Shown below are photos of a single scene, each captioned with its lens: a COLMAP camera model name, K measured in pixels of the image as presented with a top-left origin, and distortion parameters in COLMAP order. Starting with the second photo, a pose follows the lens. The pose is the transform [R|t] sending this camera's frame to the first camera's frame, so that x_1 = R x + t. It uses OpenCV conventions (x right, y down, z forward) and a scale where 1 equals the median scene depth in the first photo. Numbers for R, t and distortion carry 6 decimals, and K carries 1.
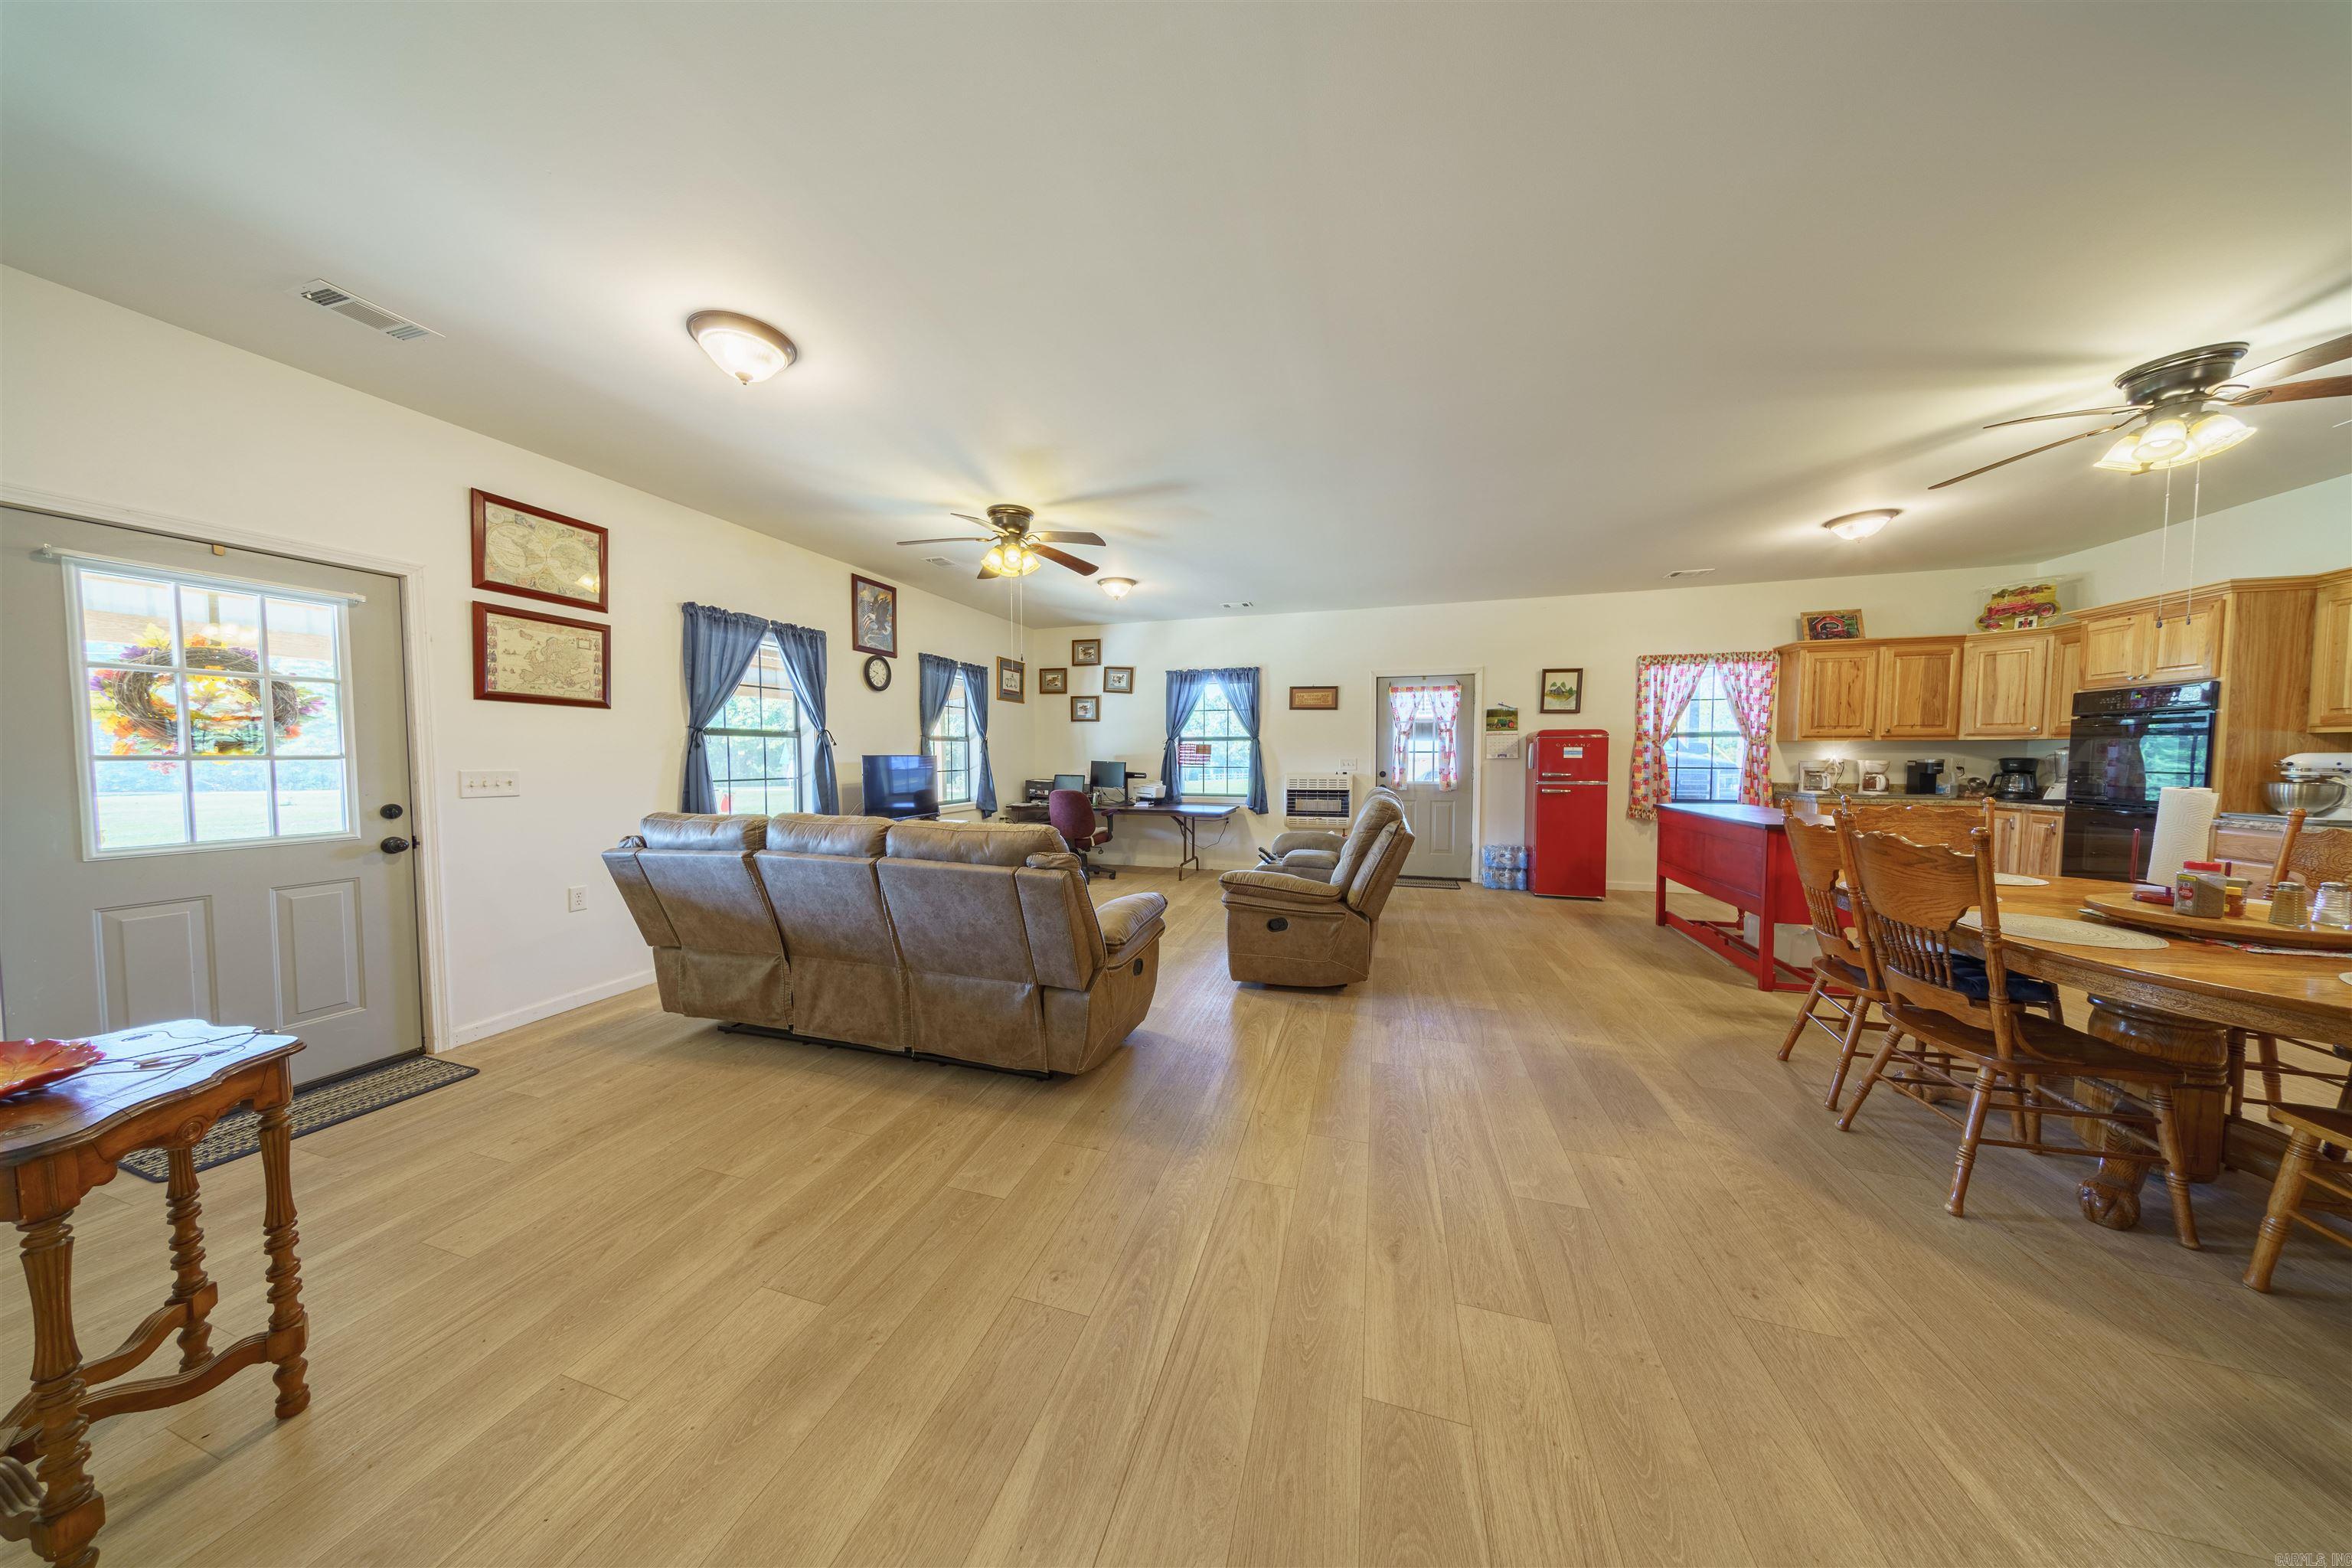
lens RADIAL K [[663.3, 0, 1167.2], [0, 663.3, 783.1], [0, 0, 1]] dist [-0.000890, 0.000107]
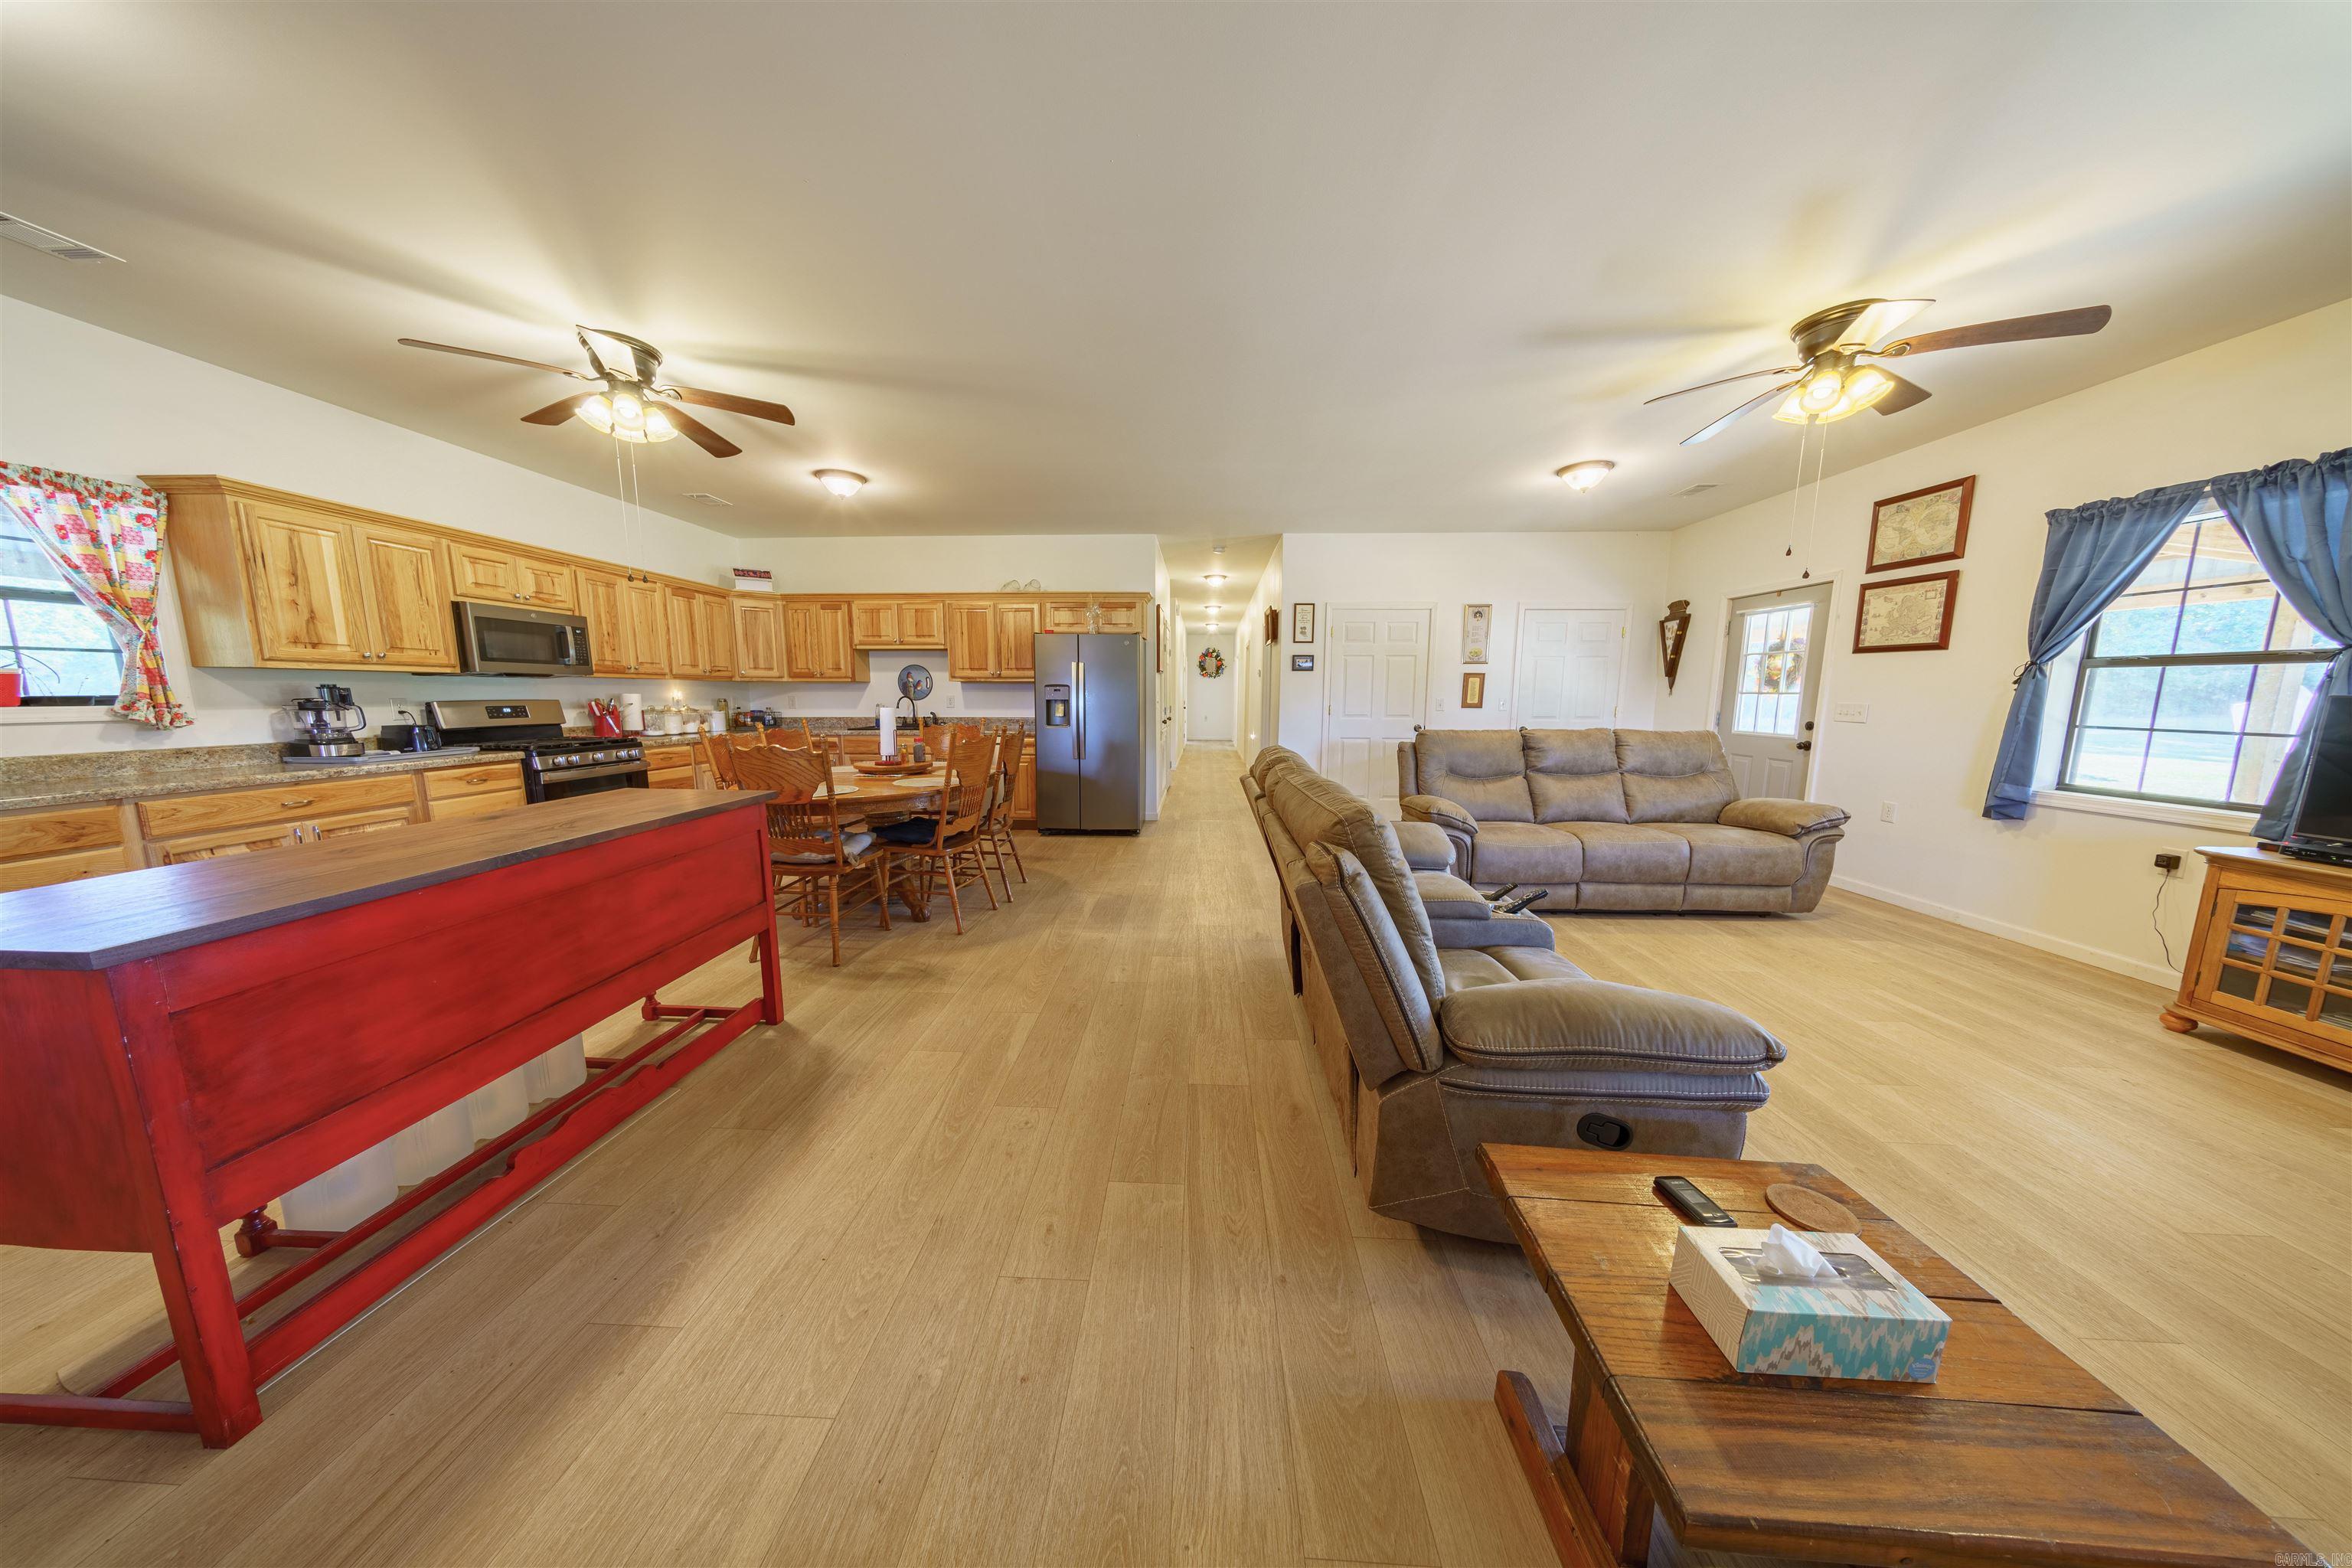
lens RADIAL K [[663.3, 0, 1167.2], [0, 663.3, 783.1], [0, 0, 1]] dist [-0.000890, 0.000107]
pose [[-0.968273, 0.033897, -0.247586, 0.668707], [-0.012149, 0.983201, 0.182122, -0.080632], [0.249600, 0.179351, -0.951595, 1.771075]]
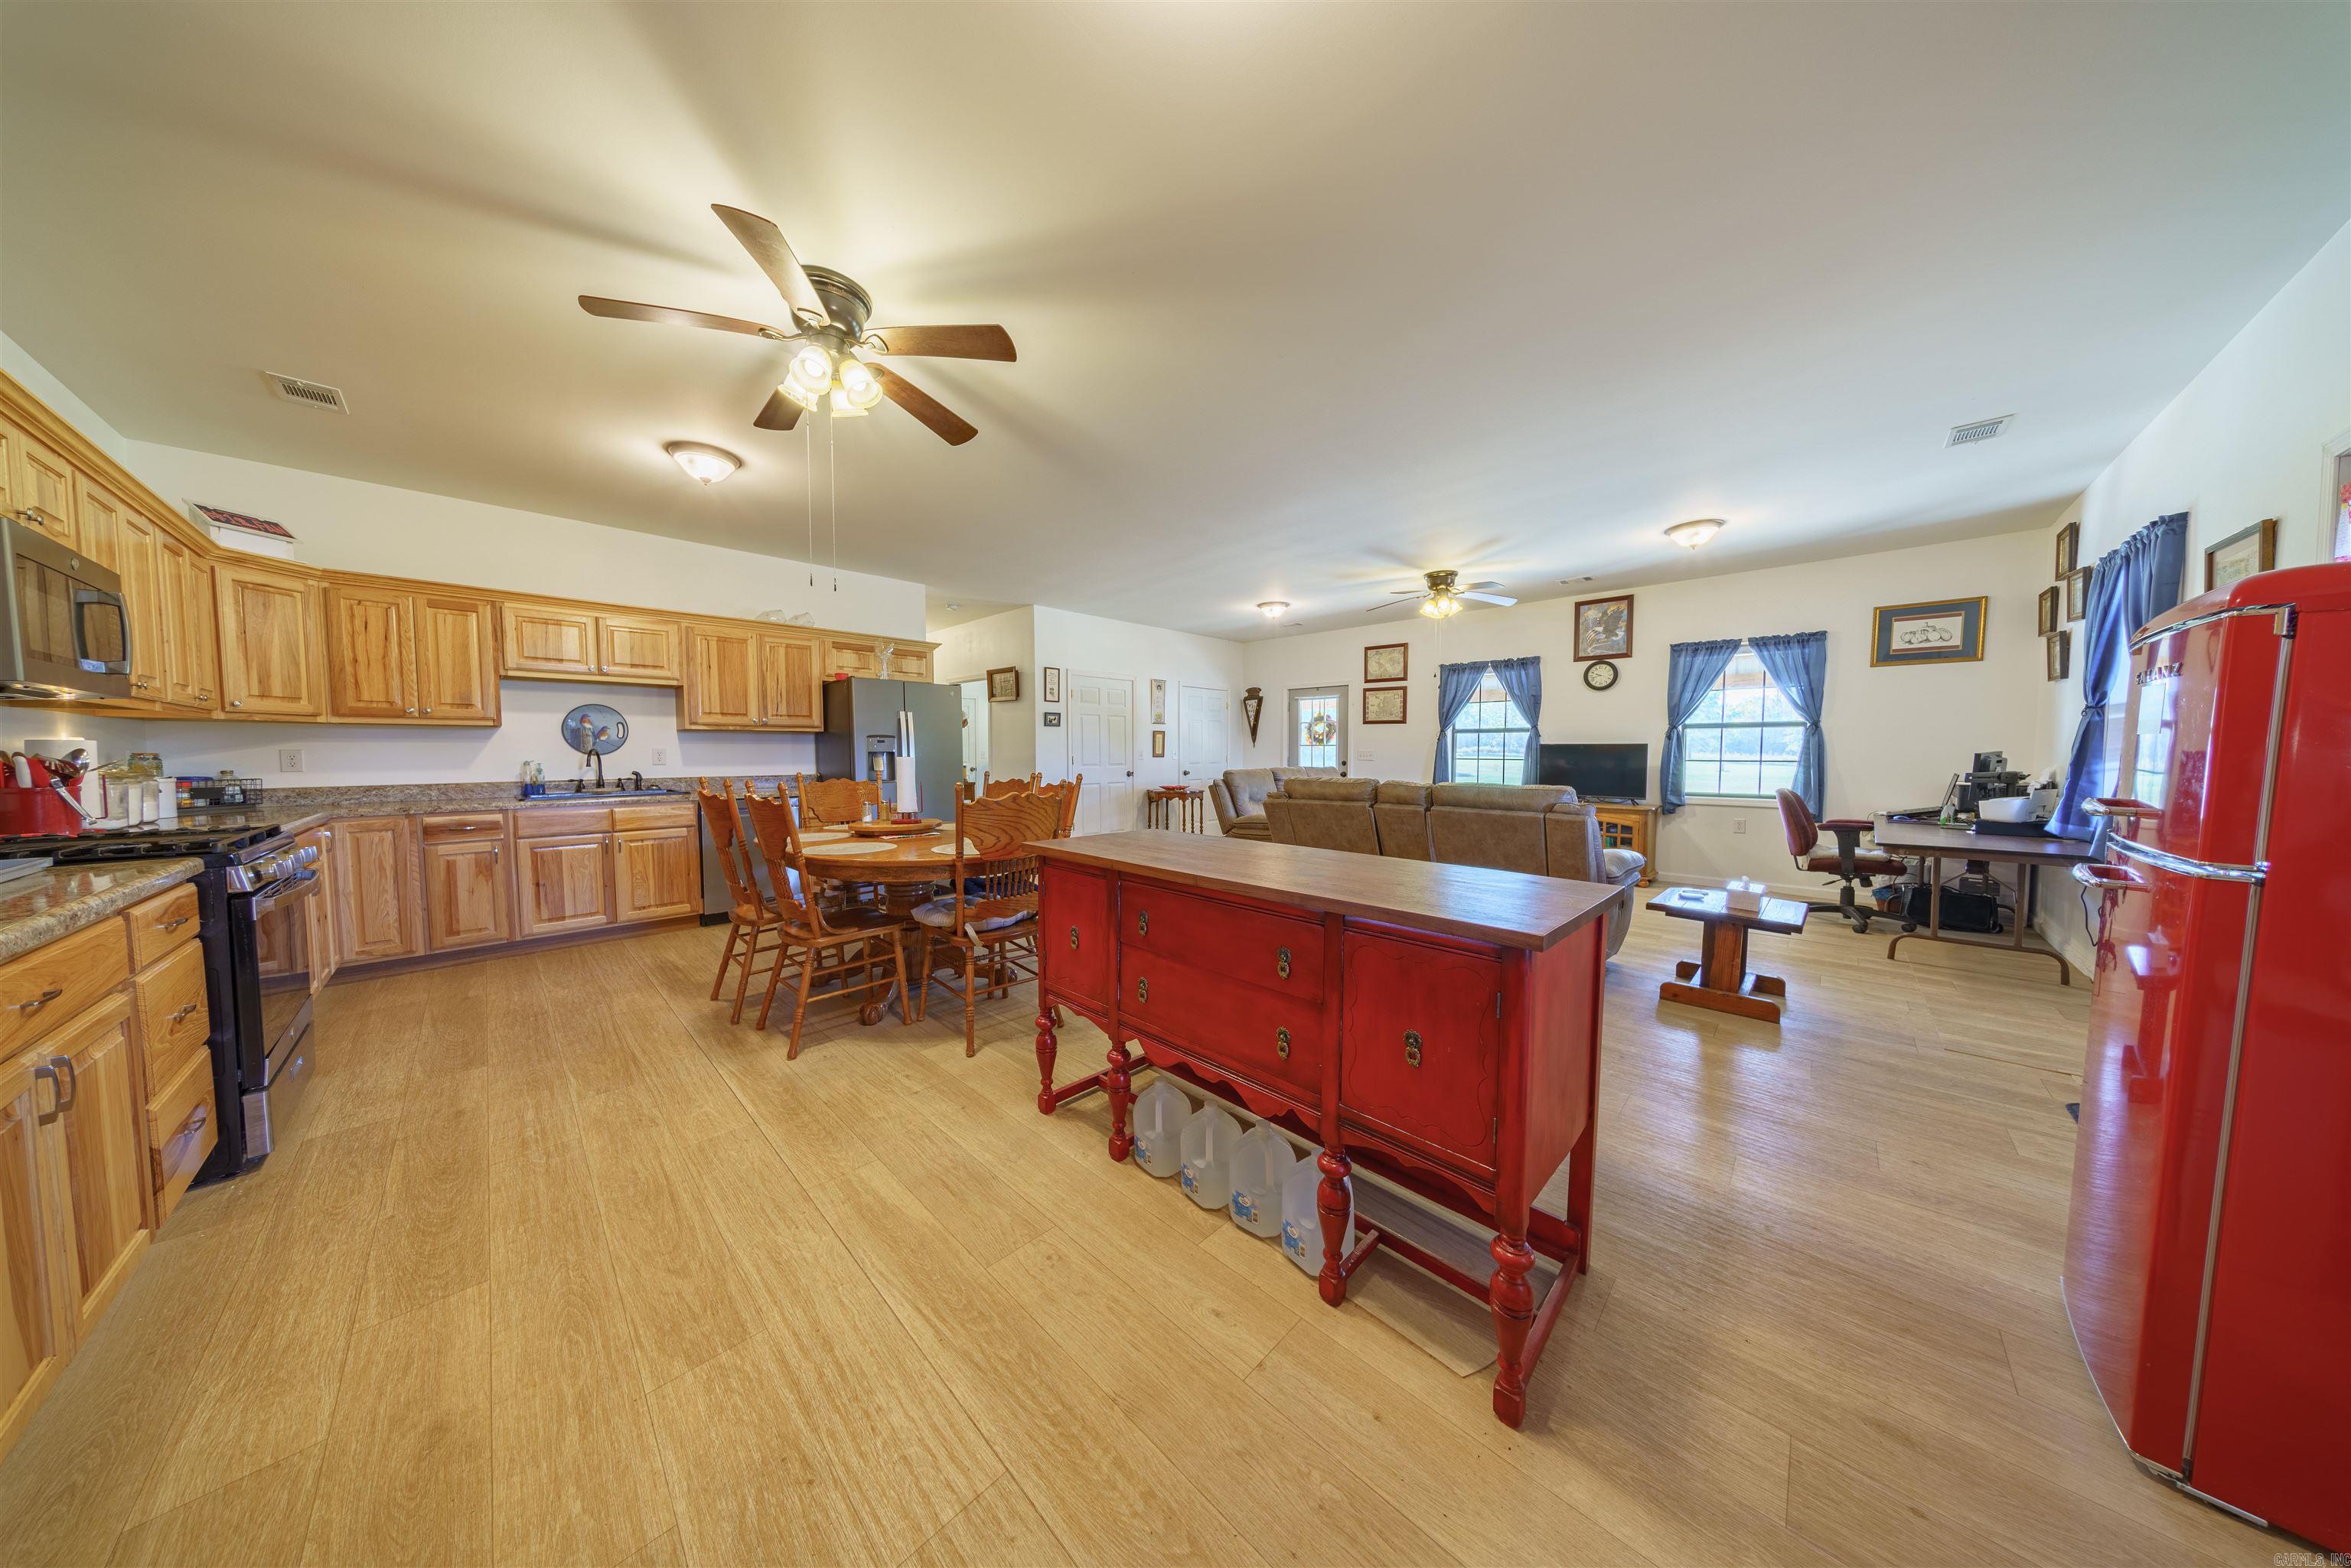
lens RADIAL K [[663.0, 0, 1166.7], [0, 663.0, 783.1], [0, 0, 1]] dist [-0.000890, 0.000107]
pose [[-0.458958, 0.046632, -0.887233, 1.536971], [-0.039462, 0.996566, 0.072792, -0.043452], [0.887581, 0.068421, -0.455542, 1.333243]]
